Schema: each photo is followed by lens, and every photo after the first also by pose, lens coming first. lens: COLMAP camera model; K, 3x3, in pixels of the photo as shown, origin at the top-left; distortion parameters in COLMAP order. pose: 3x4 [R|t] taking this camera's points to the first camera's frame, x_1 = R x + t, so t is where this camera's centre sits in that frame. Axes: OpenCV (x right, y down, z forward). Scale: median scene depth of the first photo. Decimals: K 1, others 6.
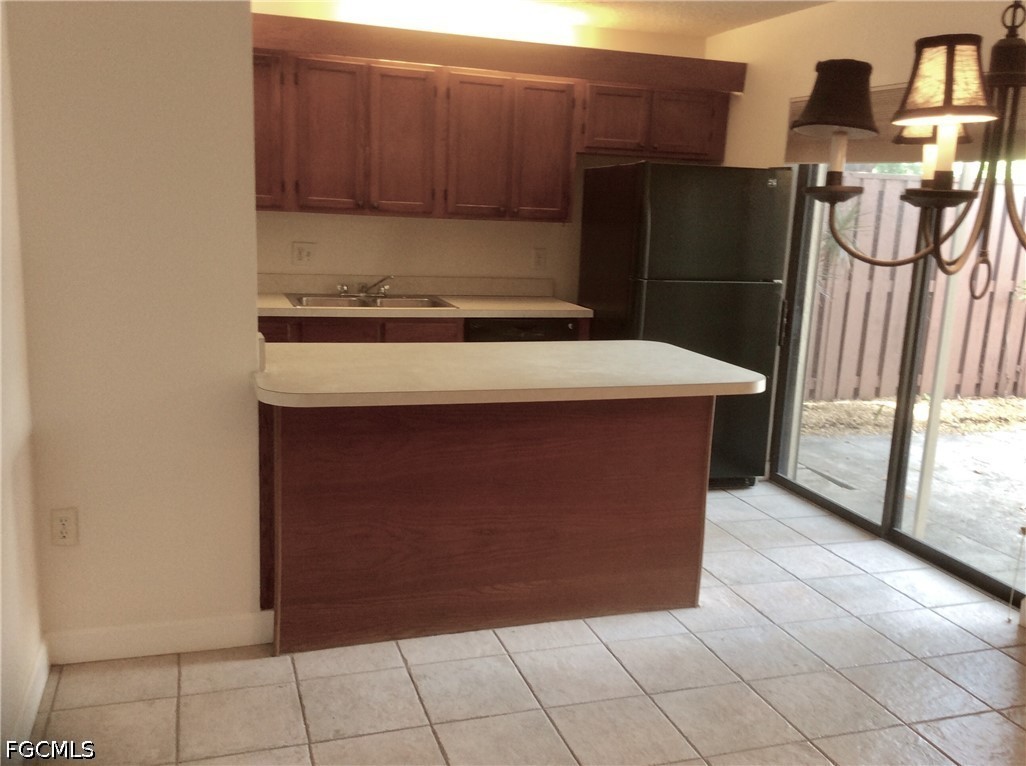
lens RADIAL K [[959.4, 0, 512.9], [0, 959.4, 392.4], [0, 0, 1]] dist [0.053426, 0.000000]
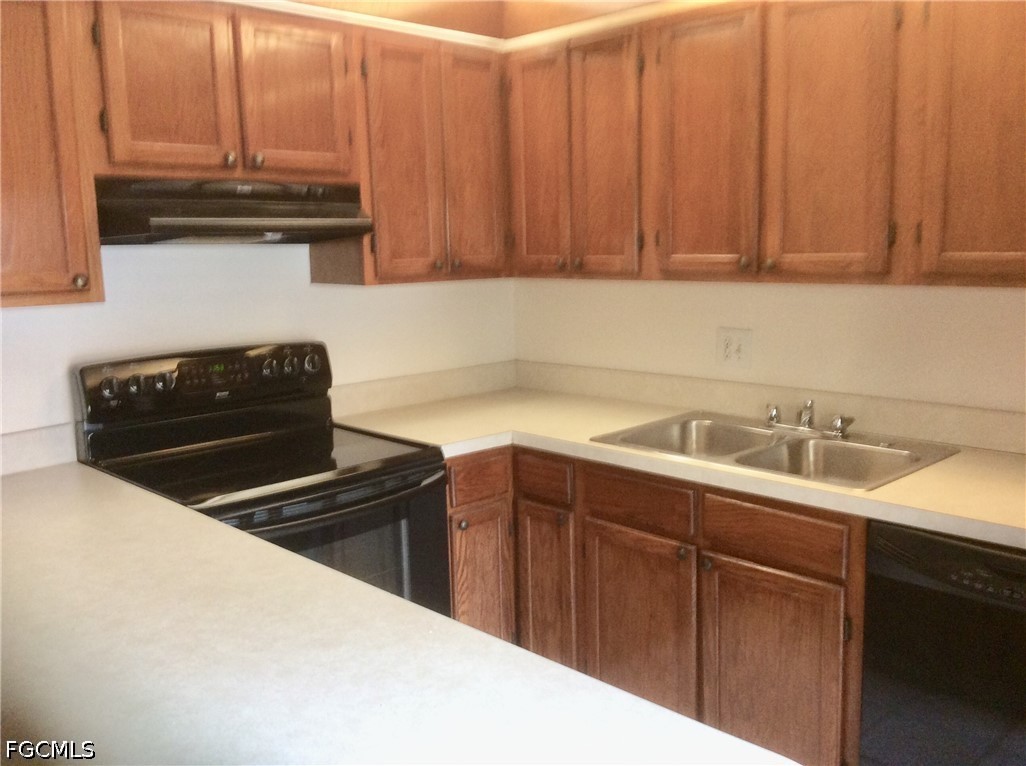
lens RADIAL K [[959.4, 0, 495.1], [0, 959.4, 372.9], [0, 0, 1]] dist [0.053426, 0.000000]
pose [[0.420299, 0.073946, -0.904367, 0.276282], [-0.144485, 0.989411, 0.013751, -0.124307], [0.895808, 0.124888, 0.426533, 0.663703]]
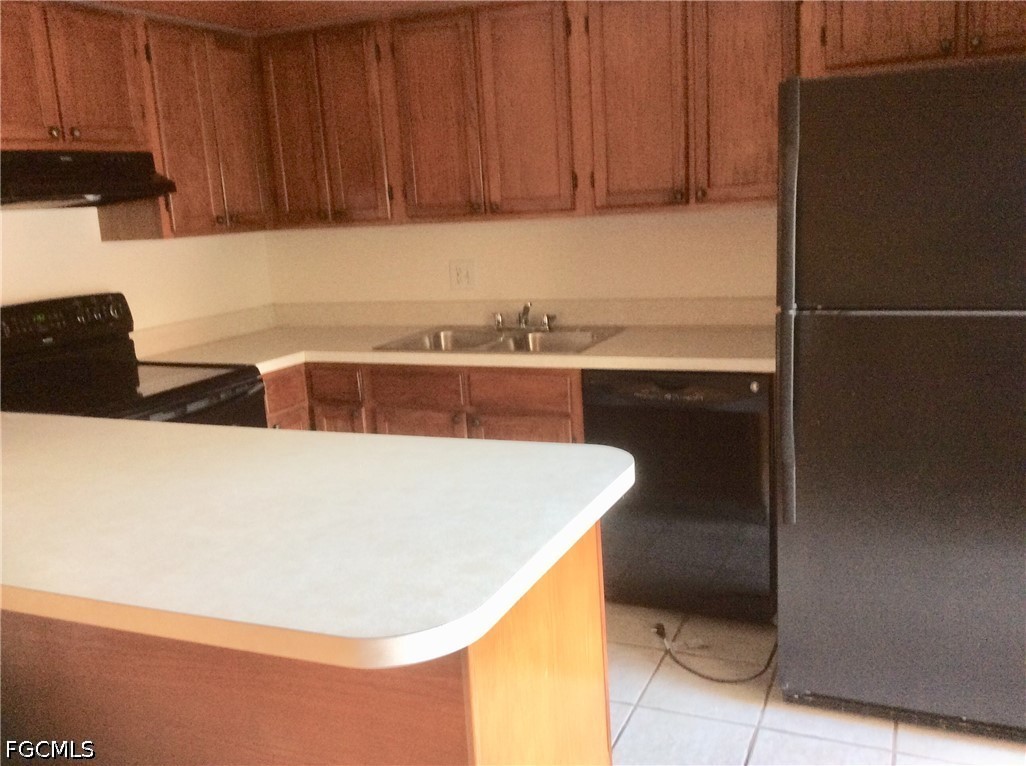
lens RADIAL K [[959.4, 0, 497.1], [0, 959.4, 375.7], [0, 0, 1]] dist [0.053426, 0.000000]
pose [[0.713753, 0.045684, -0.698906, 0.369631], [-0.050335, 0.998636, 0.013872, -0.079906], [0.698587, 0.025279, 0.715079, 0.504819]]
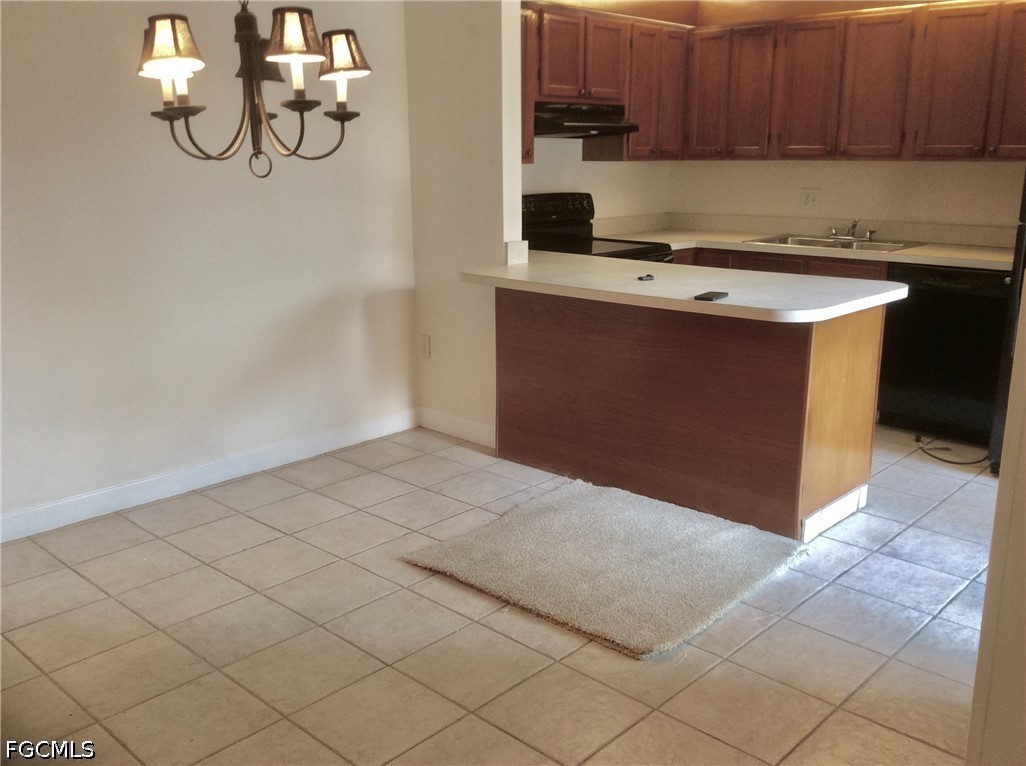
lens RADIAL K [[959.4, 0, 518.5], [0, 959.4, 382.5], [0, 0, 1]] dist [0.053426, 0.000000]
pose [[0.474464, 0.168525, -0.863992, 0.664329], [-0.156775, 0.981989, 0.105448, -0.000589], [0.866202, 0.085421, 0.492339, 0.192157]]
